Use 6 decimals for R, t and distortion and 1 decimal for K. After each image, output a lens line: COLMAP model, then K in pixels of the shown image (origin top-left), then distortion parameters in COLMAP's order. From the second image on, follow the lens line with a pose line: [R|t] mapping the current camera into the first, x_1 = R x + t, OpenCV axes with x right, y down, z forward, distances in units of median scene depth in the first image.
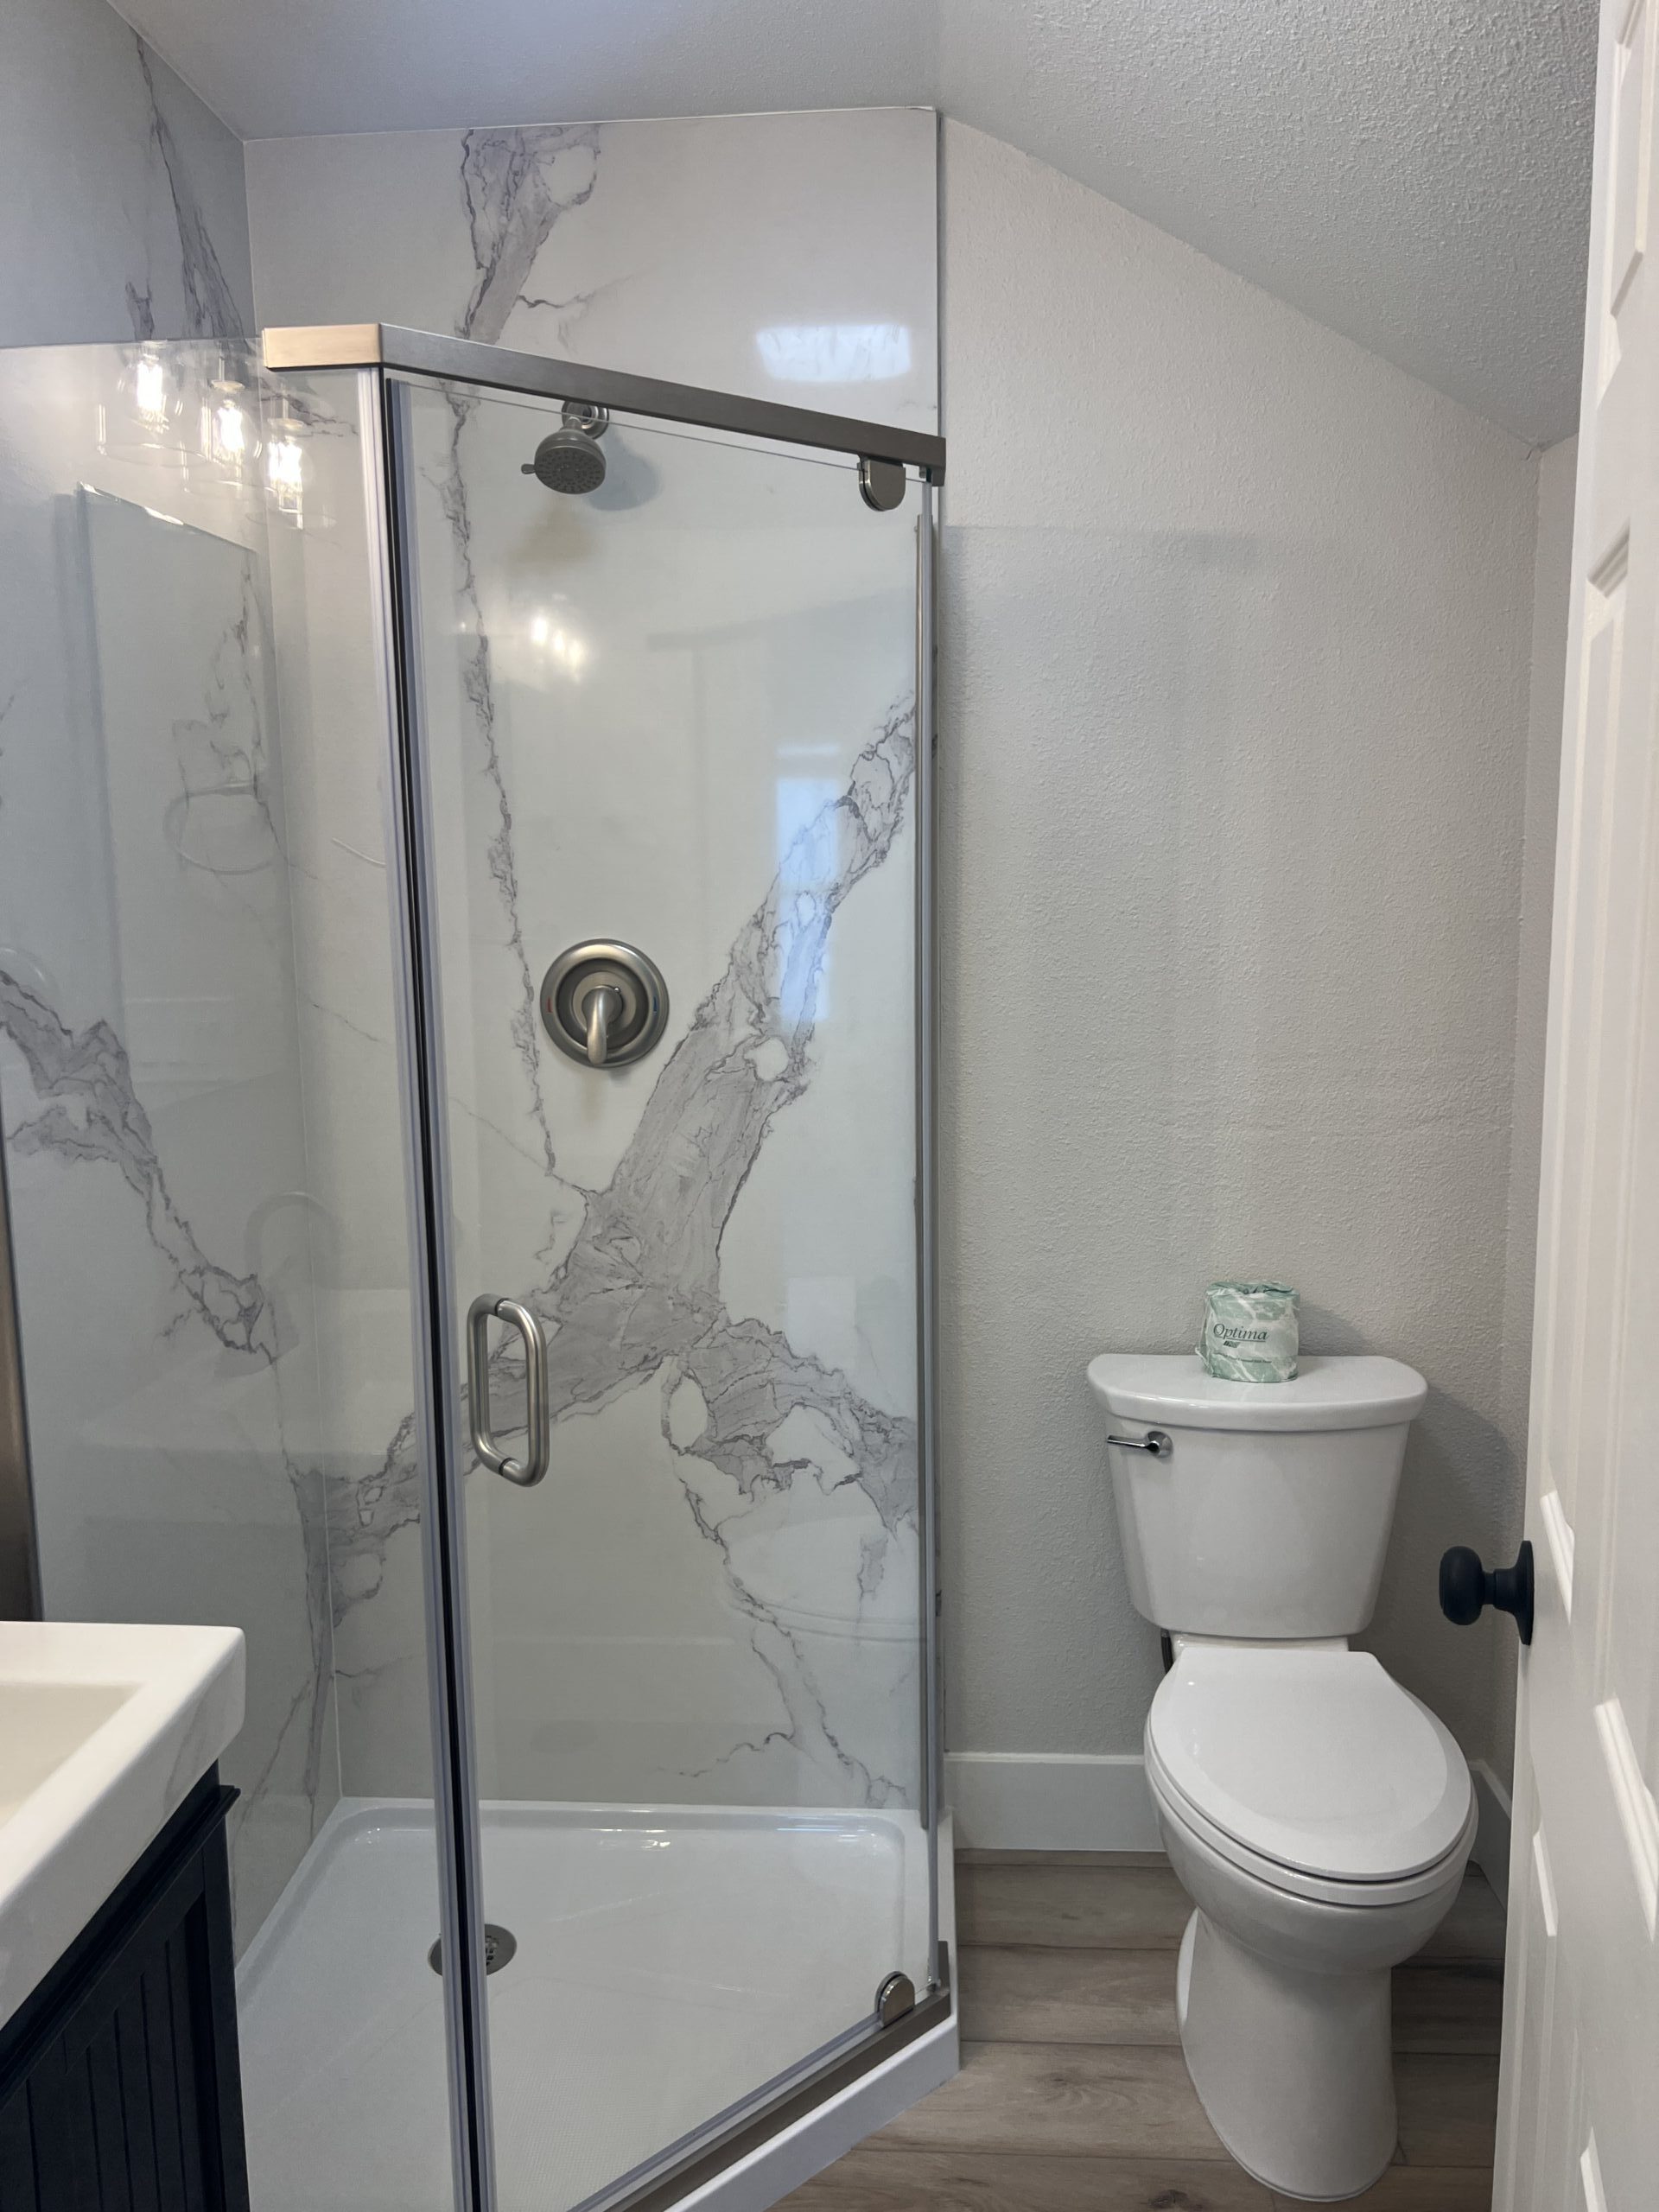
lens RADIAL K [[1664.1, 0, 812.0], [0, 1664.1, 1166.8], [0, 0, 1]] dist [0.060263, -0.064278]
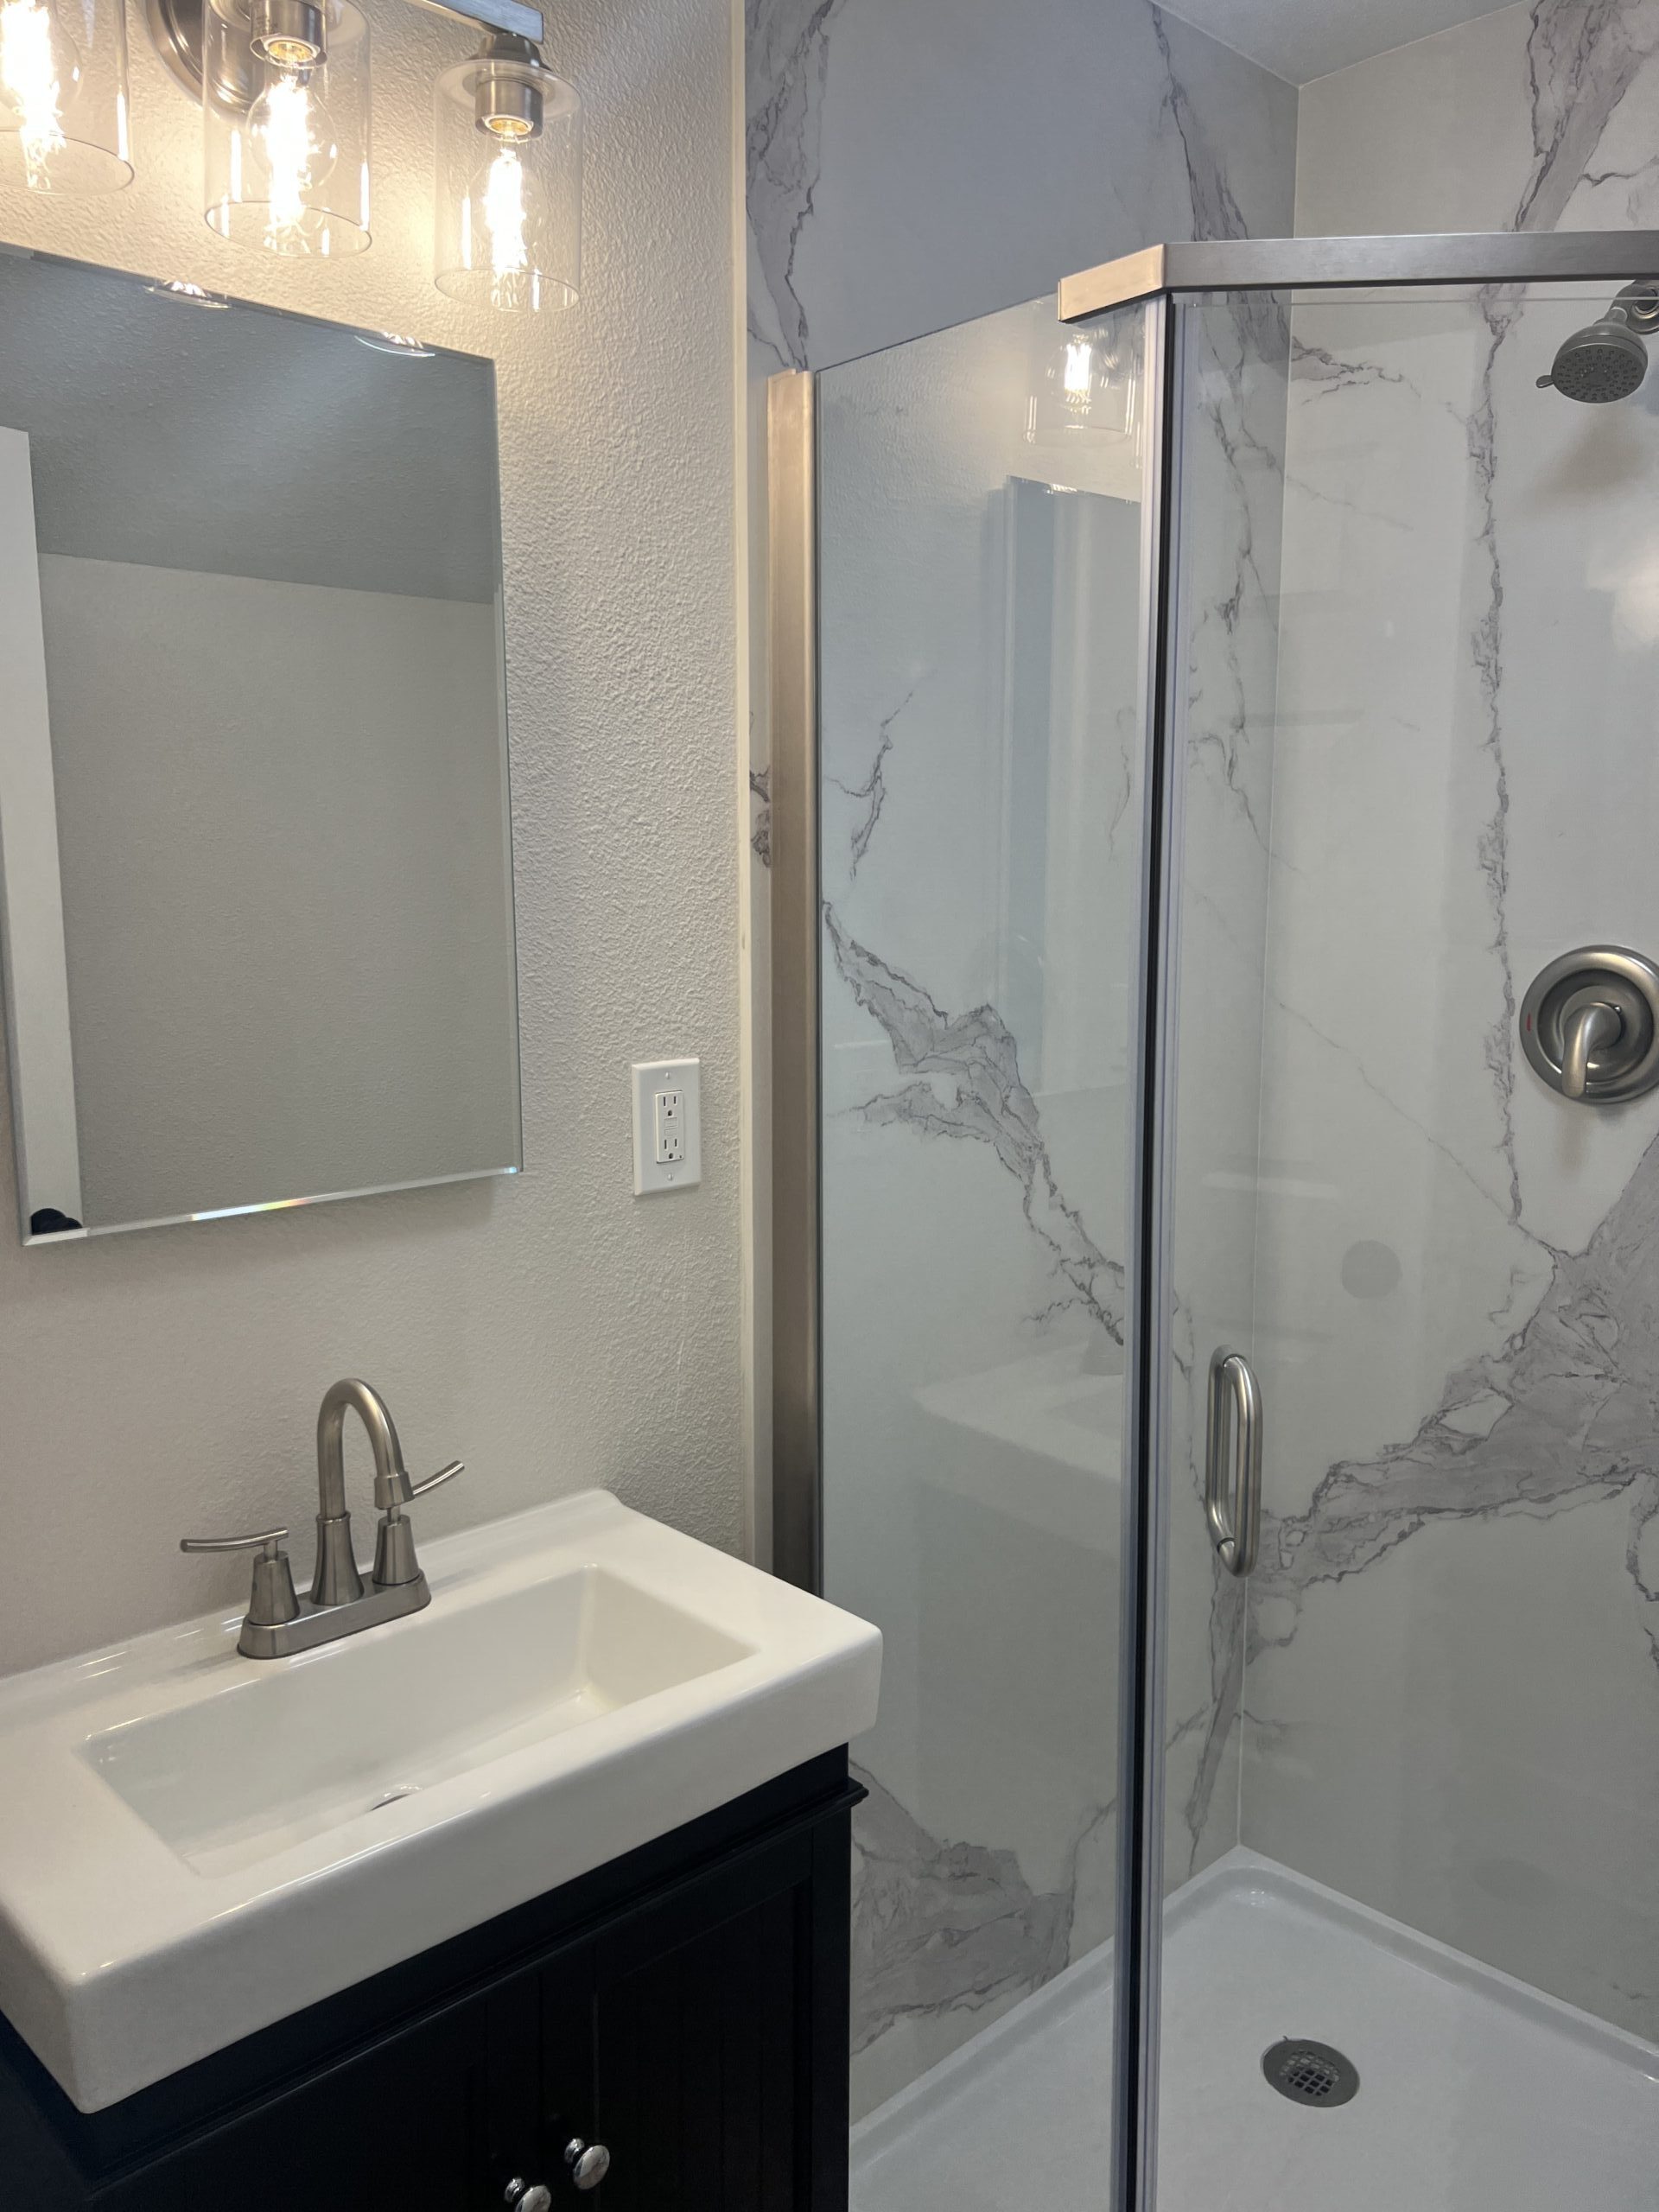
lens RADIAL K [[1664.1, 0, 782.2], [0, 1664.1, 1140.1], [0, 0, 1]] dist [0.060263, -0.064278]
pose [[0.730226, 0.123876, -0.671881, 0.153401], [-0.131850, 0.990490, 0.039318, -0.024284], [0.670362, 0.059876, 0.739615, 0.142370]]
